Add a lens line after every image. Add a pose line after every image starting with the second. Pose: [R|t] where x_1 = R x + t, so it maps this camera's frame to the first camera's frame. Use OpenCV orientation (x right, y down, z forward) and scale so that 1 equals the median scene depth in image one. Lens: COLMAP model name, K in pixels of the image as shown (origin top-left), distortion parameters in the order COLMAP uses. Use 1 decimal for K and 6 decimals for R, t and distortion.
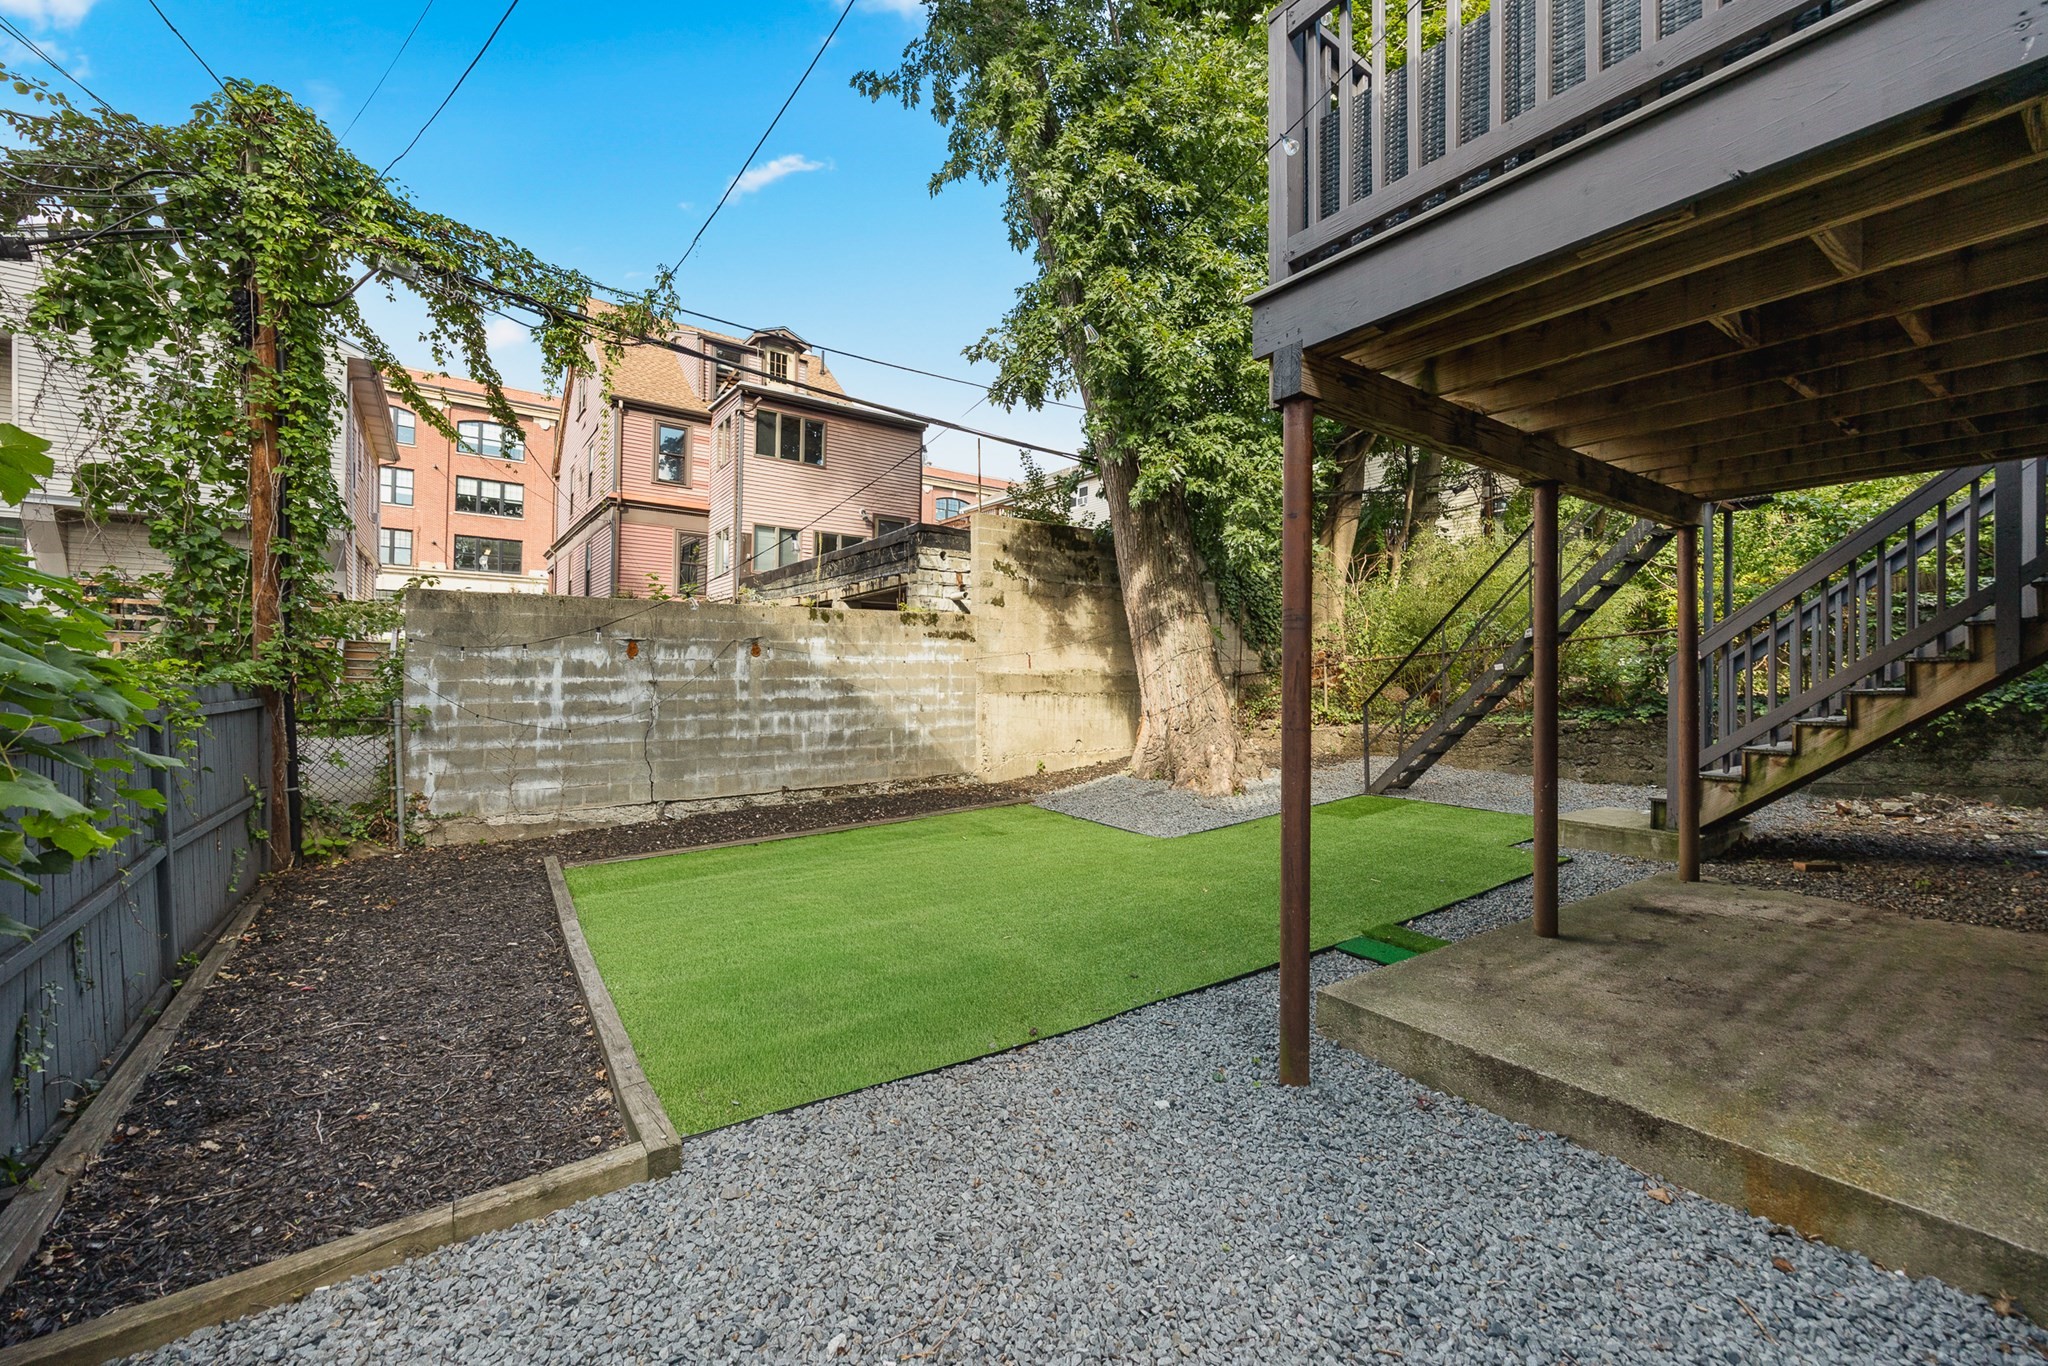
lens RADIAL K [[797.3, 0, 1056.3], [0, 797.3, 677.0], [0, 0, 1]] dist [-0.005724, 0.000239]
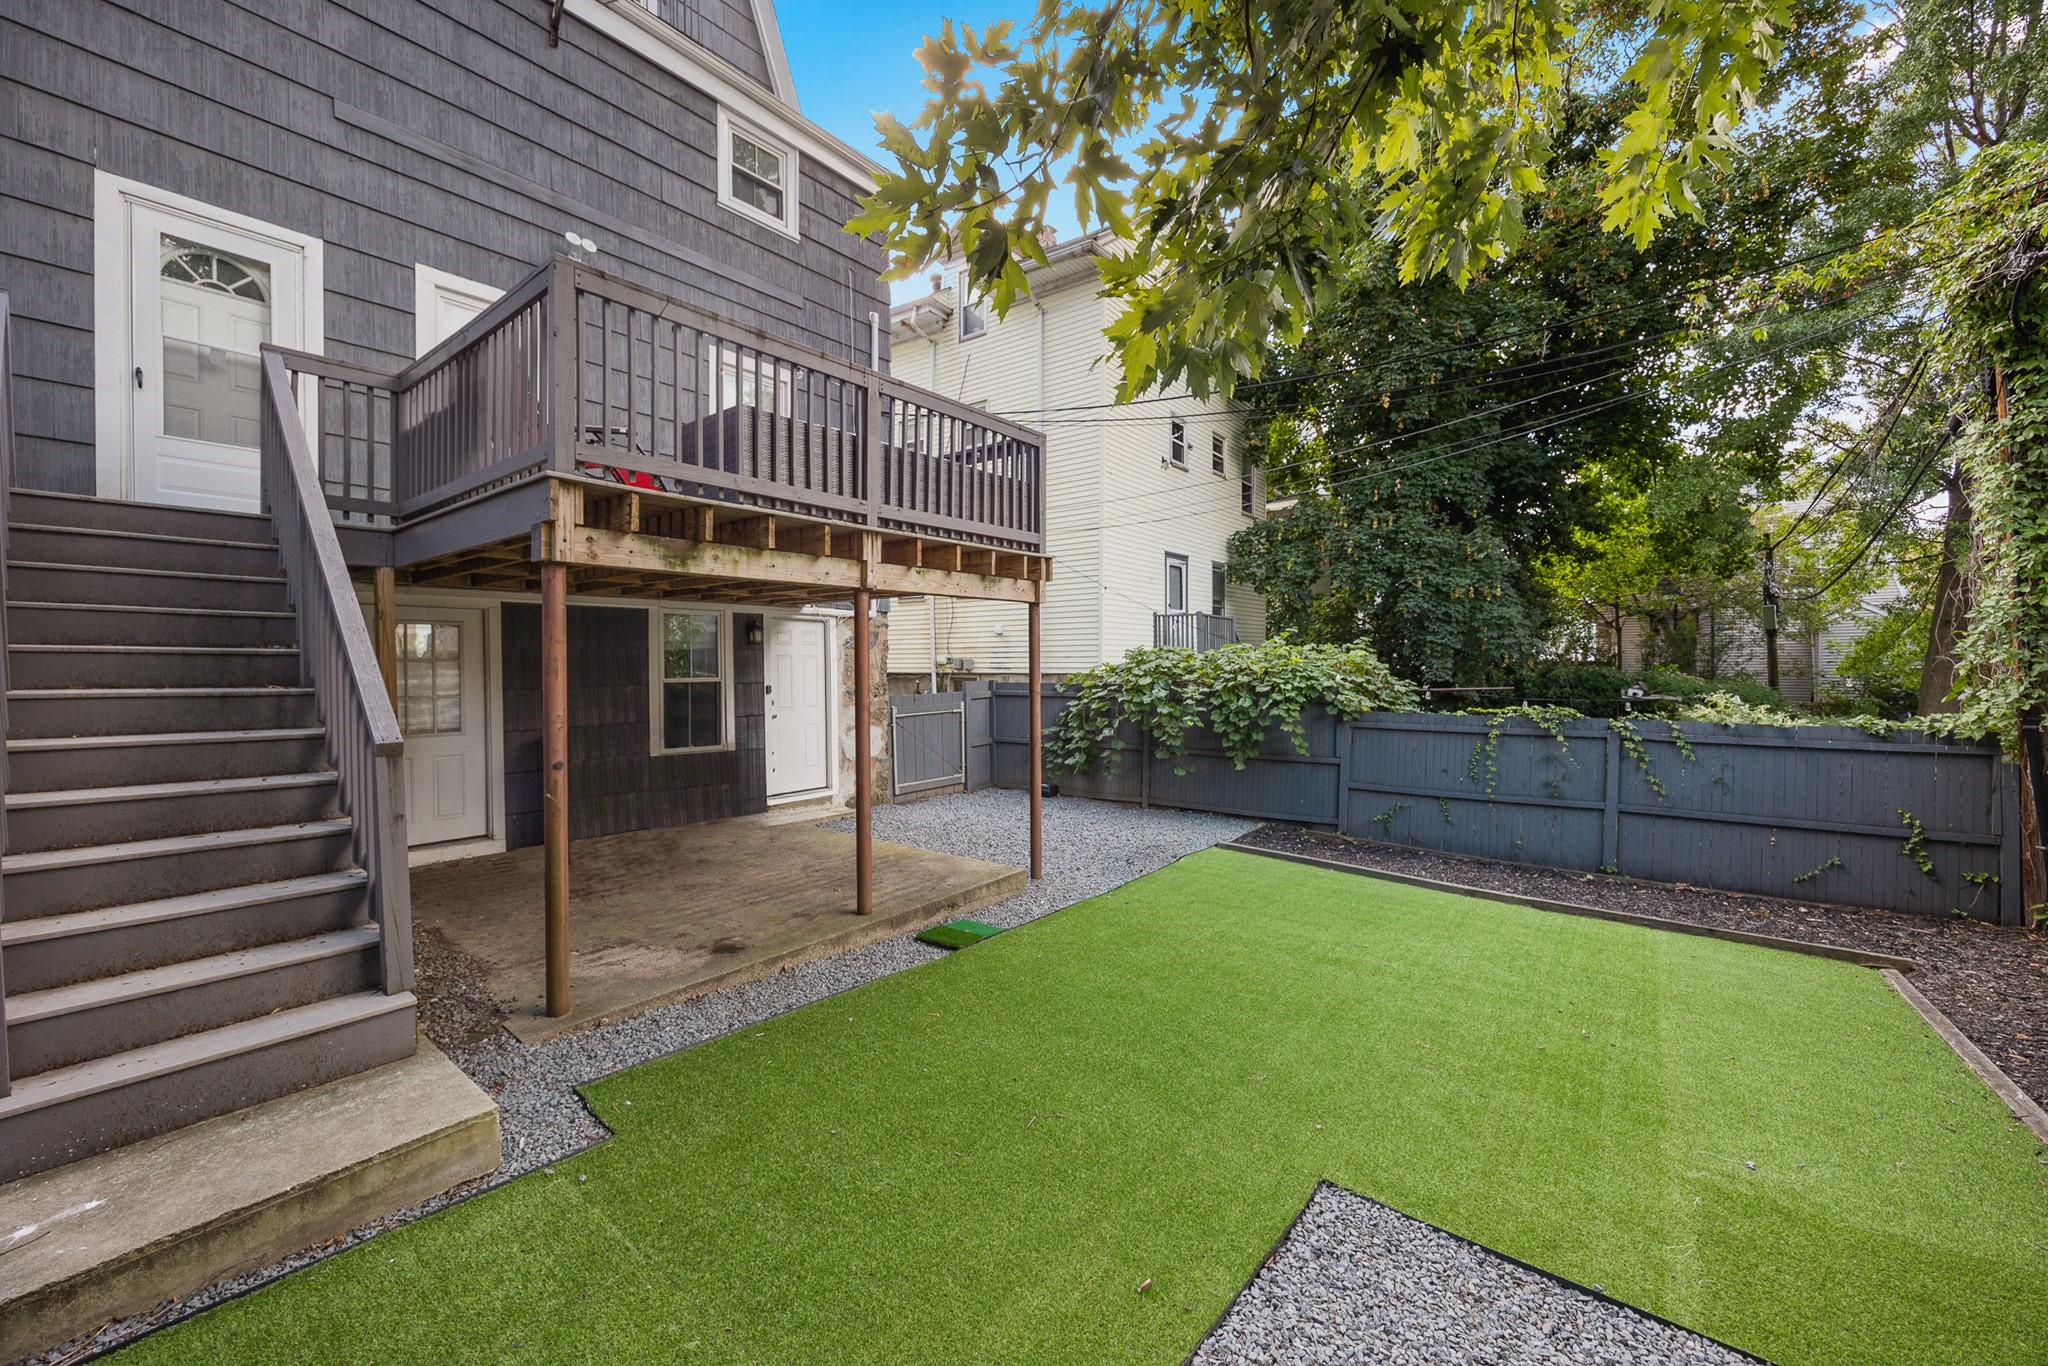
lens RADIAL K [[797.3, 0, 1029.9], [0, 797.3, 671.3], [0, 0, 1]] dist [-0.005724, 0.000239]
pose [[-0.961232, 0.001522, -0.275738, 0.344923], [-0.001448, 0.999943, 0.010564, -0.058537], [0.275738, 0.010554, -0.961175, 1.159899]]
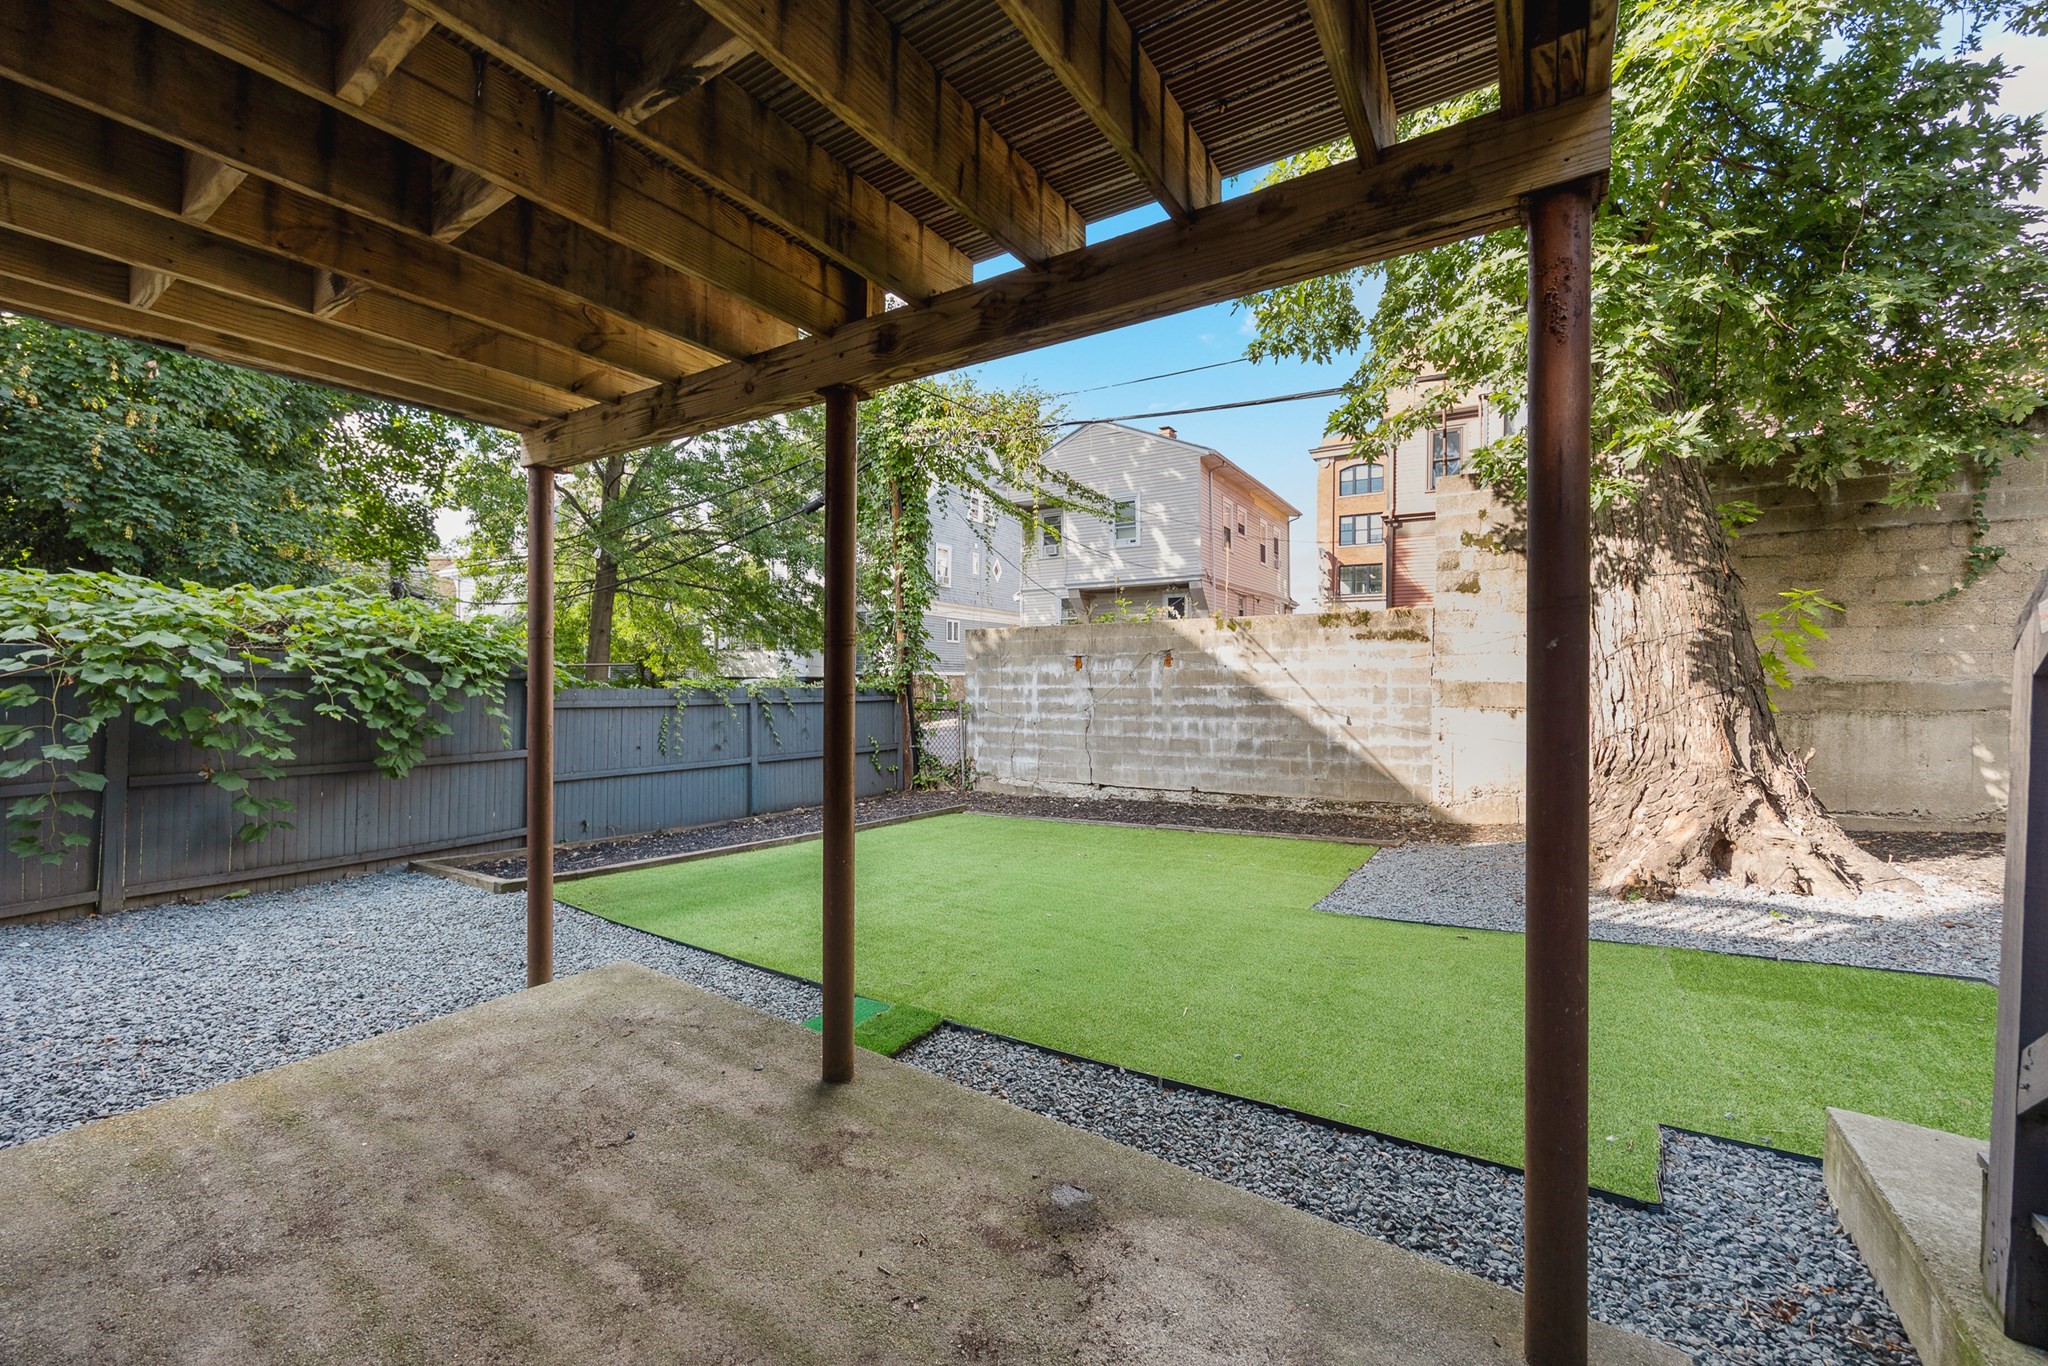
lens RADIAL K [[797.3, 0, 1038.9], [0, 797.3, 683.1], [0, 0, 1]] dist [-0.005724, 0.000239]
pose [[0.373771, -0.000037, -0.927521, 0.615012], [-0.002097, 0.999997, -0.000885, -0.001314], [0.927519, 0.002276, 0.373770, 0.430932]]
